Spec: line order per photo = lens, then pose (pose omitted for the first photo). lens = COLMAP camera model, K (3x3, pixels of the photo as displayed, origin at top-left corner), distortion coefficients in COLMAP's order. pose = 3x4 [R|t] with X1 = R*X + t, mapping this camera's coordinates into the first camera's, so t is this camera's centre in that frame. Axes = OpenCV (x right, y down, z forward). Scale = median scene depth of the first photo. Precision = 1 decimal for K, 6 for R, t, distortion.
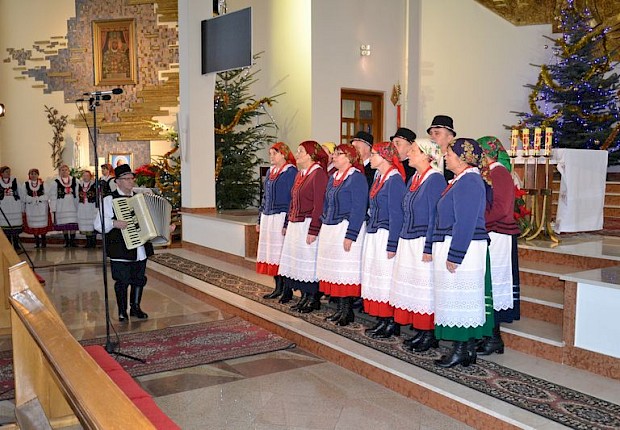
lens RADIAL K [[599.4, 0, 310.0], [0, 599.4, 215.0], [0, 0, 1]] dist [-0.038909, 0.024515]
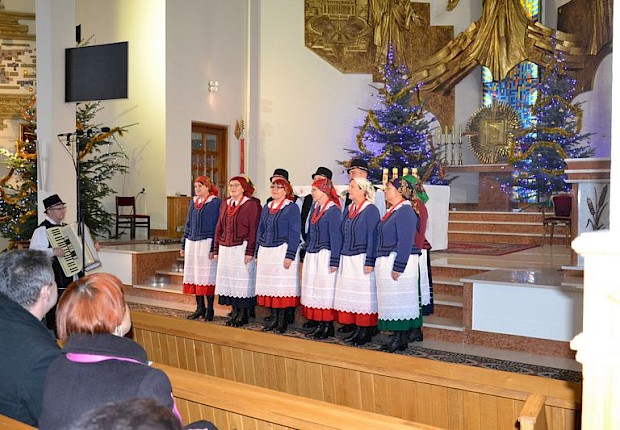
lens RADIAL K [[635.6, 0, 310.0], [0, 635.6, 215.0], [0, 0, 1]] dist [-0.023397, 0.014772]
pose [[0.930542, -0.003844, 0.366164, -0.167346], [0.022092, 0.998713, -0.045658, 0.005394], [-0.365517, 0.050576, 0.929430, -0.092595]]
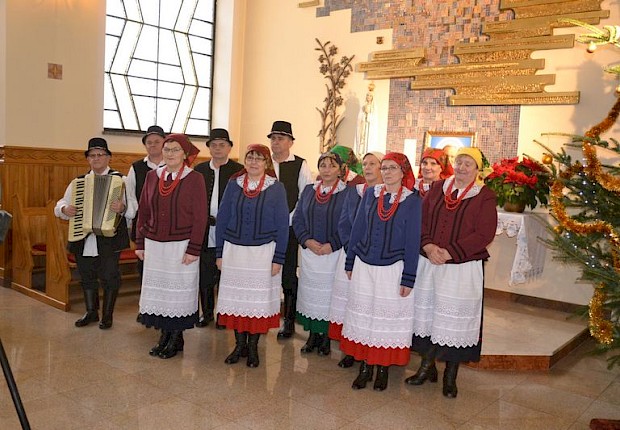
lens RADIAL K [[599.4, 0, 310.0], [0, 599.4, 215.0], [0, 0, 1]] dist [-0.038909, 0.024515]
pose [[0.891658, 0.093817, -0.442881, -0.247069], [-0.093865, 0.995345, 0.021867, -0.046523], [0.442871, 0.022073, 0.896314, 0.648502]]
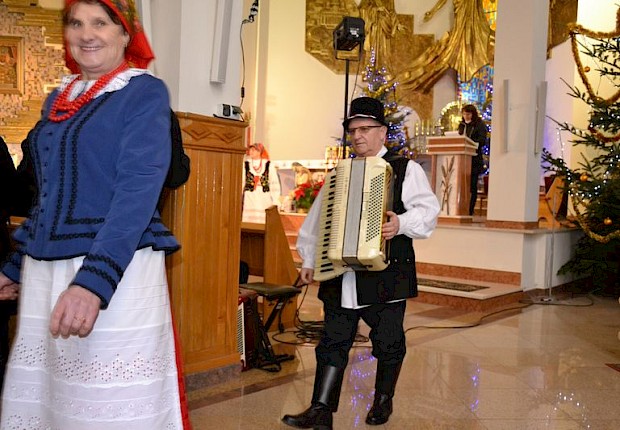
lens RADIAL K [[630.2, 0, 310.0], [0, 630.2, 215.0], [0, 0, 1]] dist [-0.012211, 0.027011]
pose [[0.962355, 0.026536, 0.270496, -0.097169], [-0.015251, 0.998927, -0.043737, 0.069550], [-0.271366, 0.037965, 0.961727, -0.371796]]
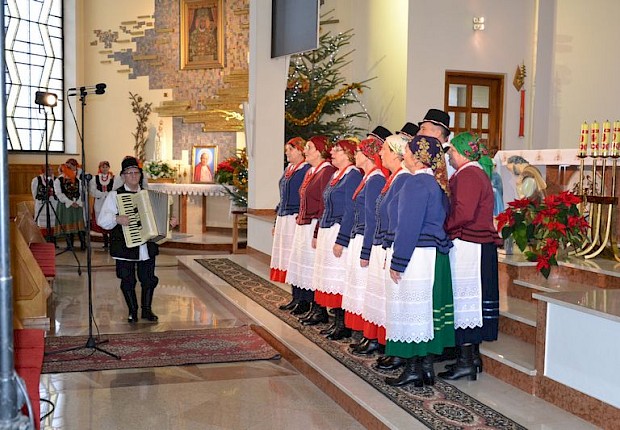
lens RADIAL K [[761.0, 0, 310.0], [0, 761.0, 215.0], [0, 0, 1]] dist [-0.021625, 0.007663]
pose [[0.968023, 0.033706, -0.248588, 0.143462], [-0.036865, 0.999288, -0.008060, 0.002949], [0.248140, 0.016967, 0.968576, -0.062317]]
